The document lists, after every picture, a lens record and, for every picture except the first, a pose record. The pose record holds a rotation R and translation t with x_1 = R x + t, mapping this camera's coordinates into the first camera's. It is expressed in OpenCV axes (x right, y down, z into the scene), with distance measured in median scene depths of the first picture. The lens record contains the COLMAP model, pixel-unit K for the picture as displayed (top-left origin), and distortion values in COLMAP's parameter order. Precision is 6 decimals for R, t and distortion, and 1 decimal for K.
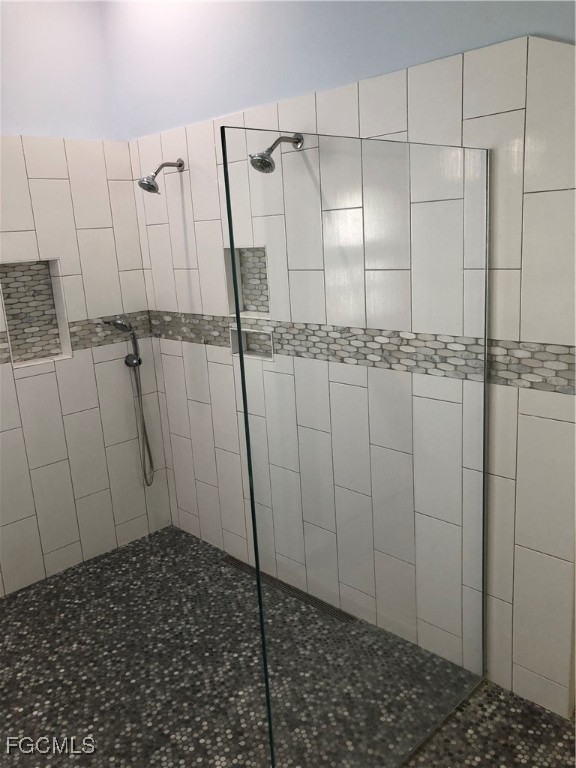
lens RADIAL K [[628.1, 0, 288.7], [0, 628.1, 386.2], [0, 0, 1]] dist [0.004410, 0.001932]
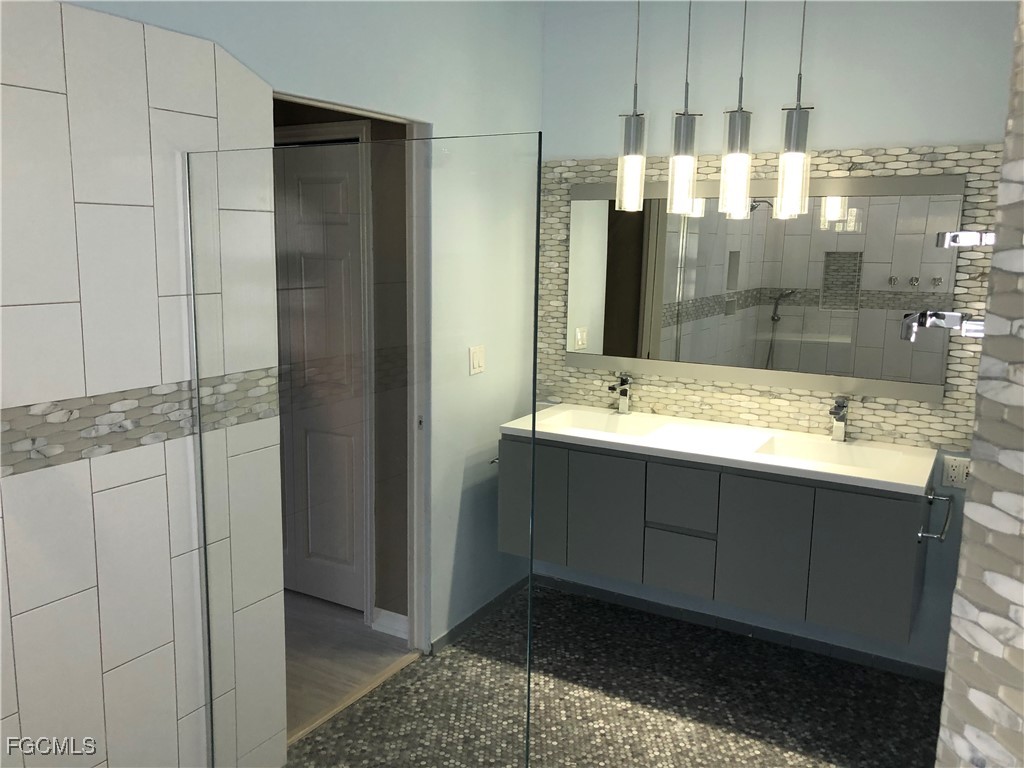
lens RADIAL K [[837.5, 0, 512.5], [0, 837.5, 381.4], [0, 0, 1]] dist [0.004410, 0.001932]
pose [[-0.270069, -0.101290, 0.957498, -0.845170], [0.224732, 0.960353, 0.164980, -0.161505], [-0.936247, 0.259737, -0.236598, 0.881660]]
